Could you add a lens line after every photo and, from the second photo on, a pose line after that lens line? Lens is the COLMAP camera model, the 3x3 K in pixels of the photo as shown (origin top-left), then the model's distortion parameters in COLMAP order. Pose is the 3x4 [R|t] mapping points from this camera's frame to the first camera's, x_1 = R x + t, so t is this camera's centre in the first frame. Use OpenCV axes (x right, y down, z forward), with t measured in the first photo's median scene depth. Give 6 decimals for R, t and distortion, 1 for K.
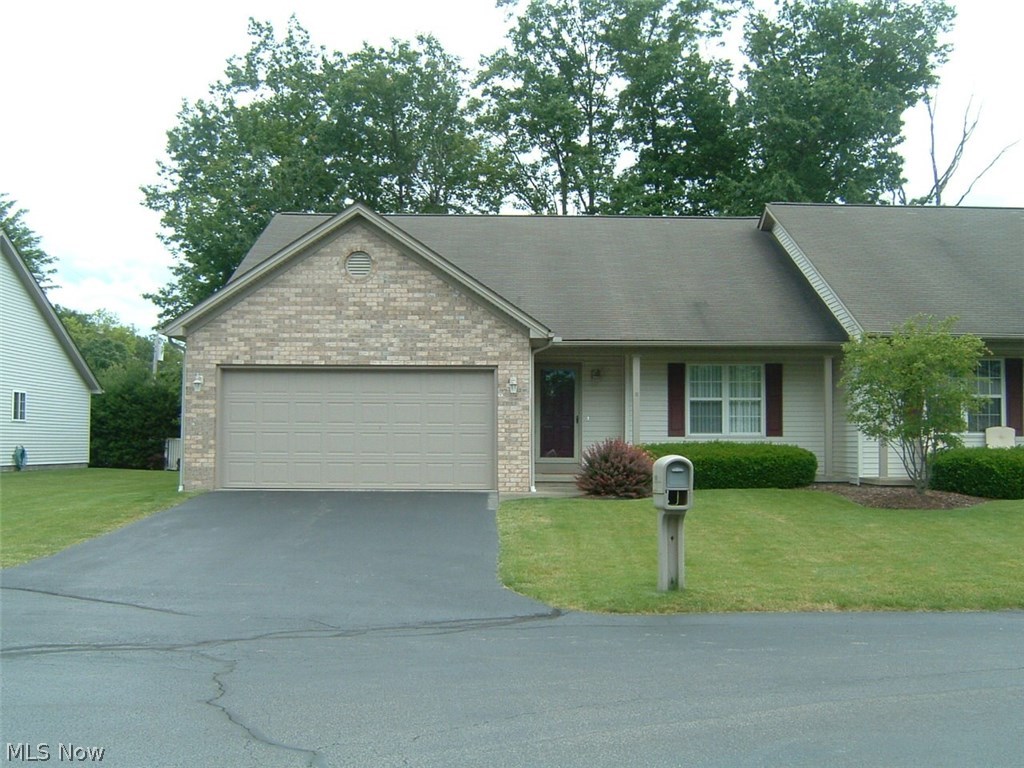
lens RADIAL K [[1150.4, 0, 517.6], [0, 1150.4, 379.4], [0, 0, 1]] dist [-0.121367, 0.121054]
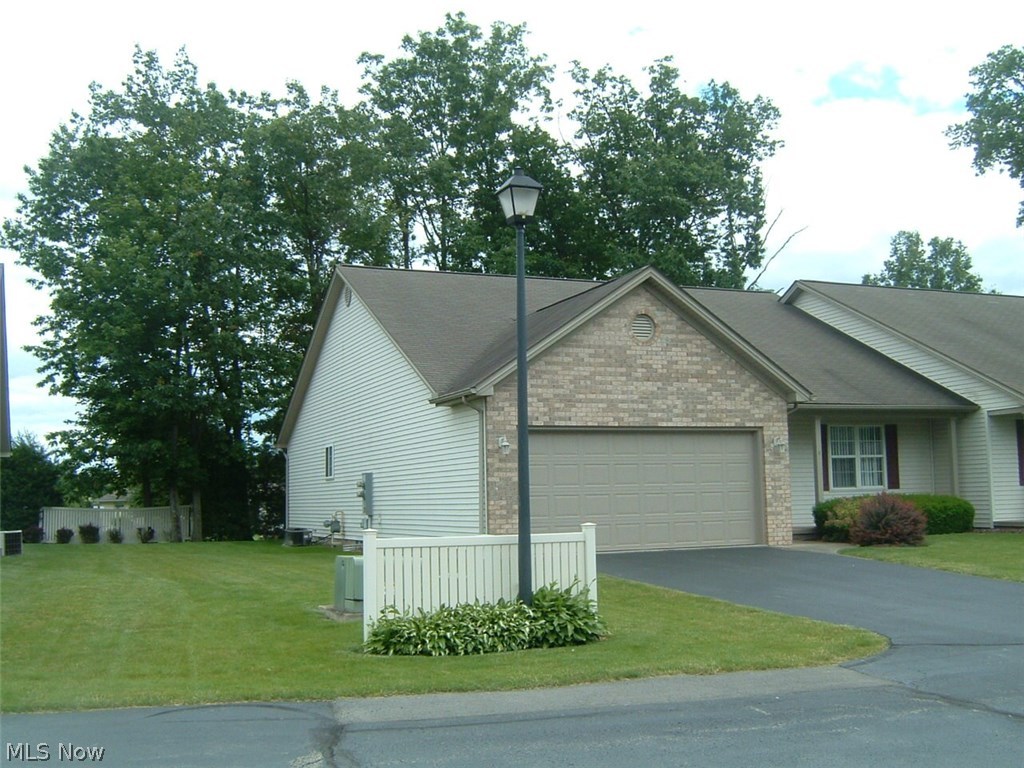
lens RADIAL K [[1150.4, 0, 517.6], [0, 1150.4, 379.4], [0, 0, 1]] dist [-0.121367, 0.121054]
pose [[0.928025, 0.015791, 0.372184, -0.621268], [0.003244, 0.998721, -0.050460, -0.003230], [-0.372505, 0.048036, 0.926786, 0.102912]]
